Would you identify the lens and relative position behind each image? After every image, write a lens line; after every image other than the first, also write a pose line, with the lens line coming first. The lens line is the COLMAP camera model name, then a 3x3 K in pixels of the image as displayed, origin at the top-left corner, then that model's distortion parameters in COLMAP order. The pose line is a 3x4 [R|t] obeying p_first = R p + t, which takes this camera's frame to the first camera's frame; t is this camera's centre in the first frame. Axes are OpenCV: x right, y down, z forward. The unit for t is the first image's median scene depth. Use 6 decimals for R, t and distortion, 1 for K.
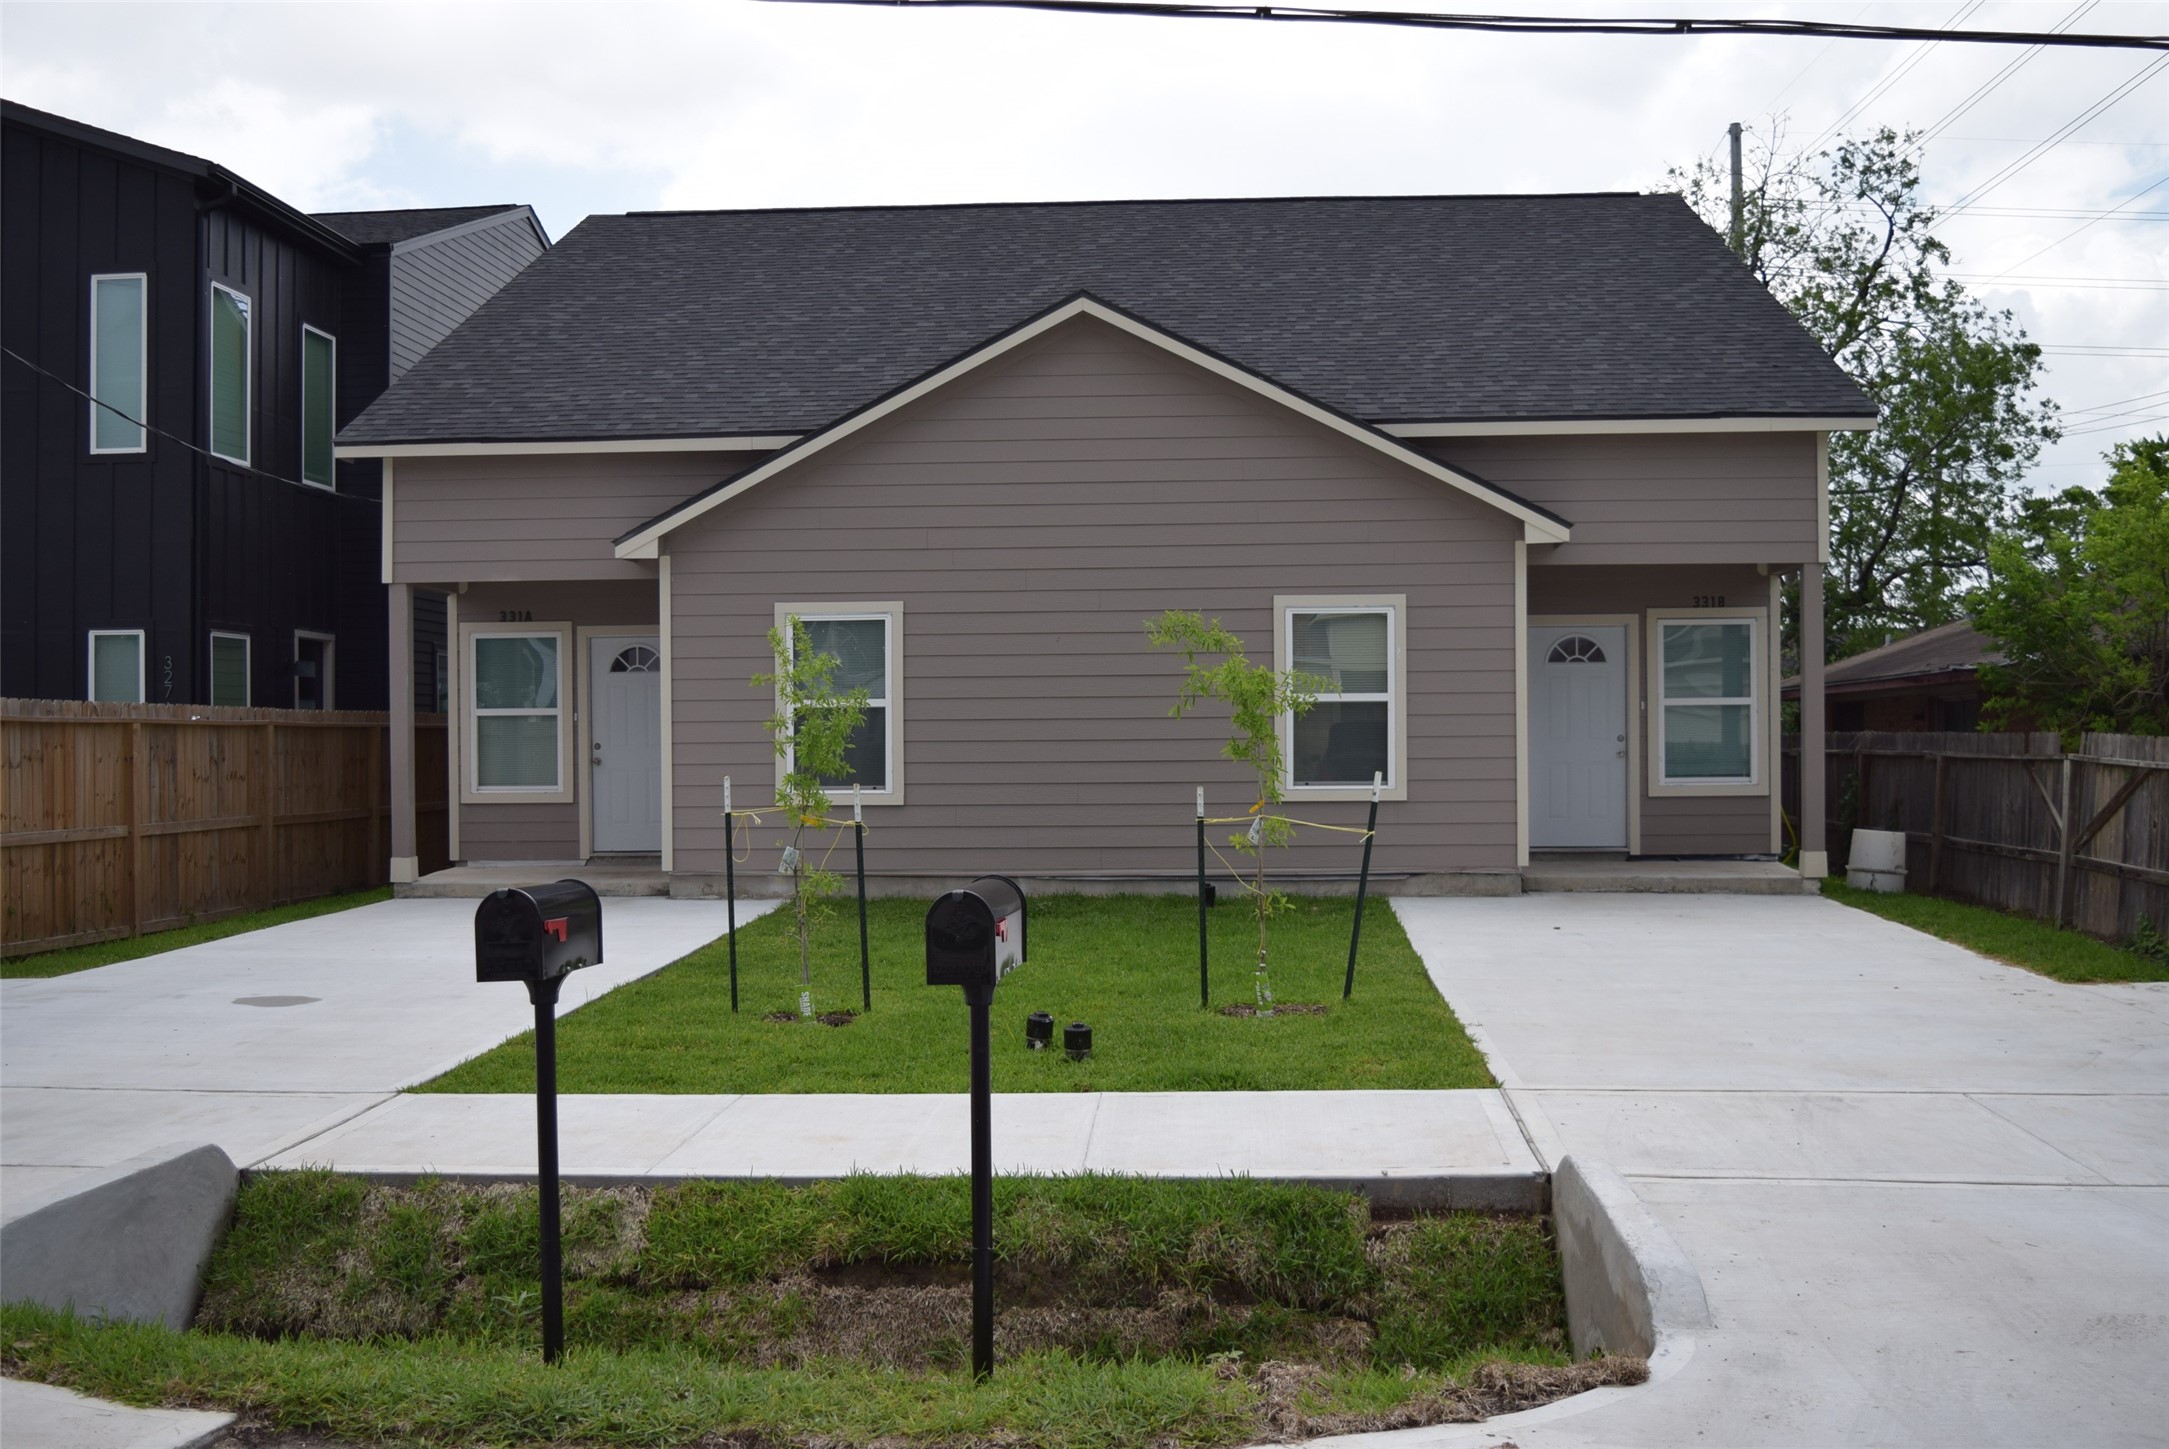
lens RADIAL K [[2139.8, 0, 1084.5], [0, 2139.8, 724.5], [0, 0, 1]] dist [-0.073214, 0.009826]
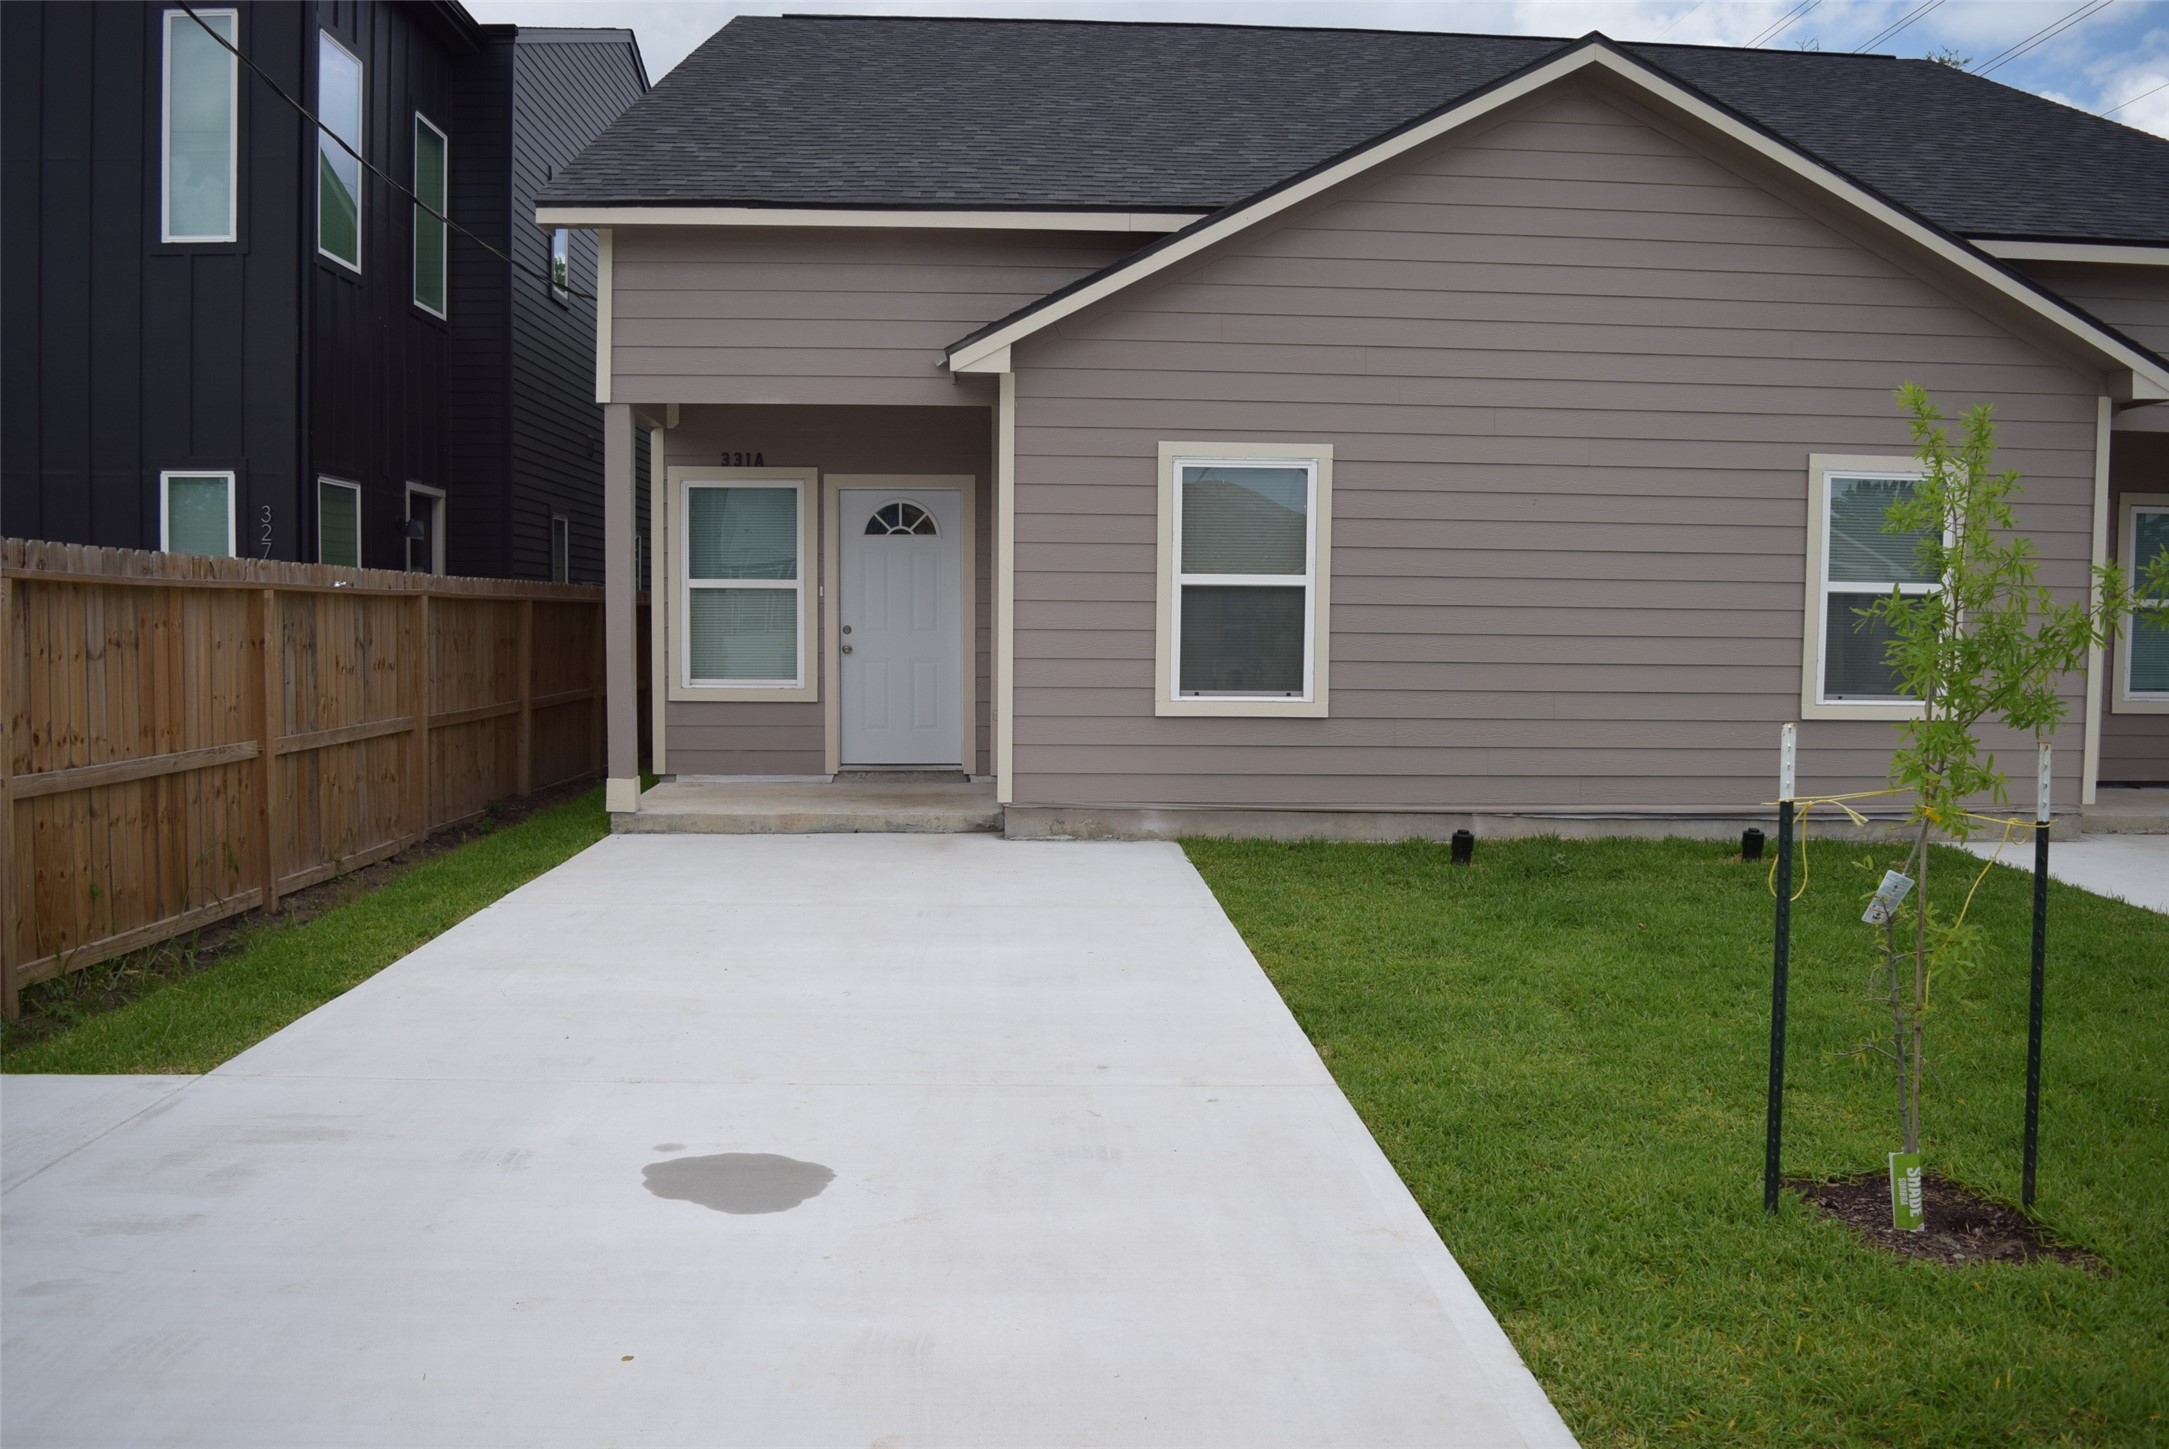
lens RADIAL K [[1702.0, 0, 1091.6], [0, 1702.0, 725.3], [0, 0, 1]] dist [-0.096175, 0.022007]
pose [[0.994205, 0.011306, 0.106906, -0.226324], [-0.018635, 0.997524, 0.067811, 0.001444], [-0.105875, -0.069410, 0.991954, 0.409155]]
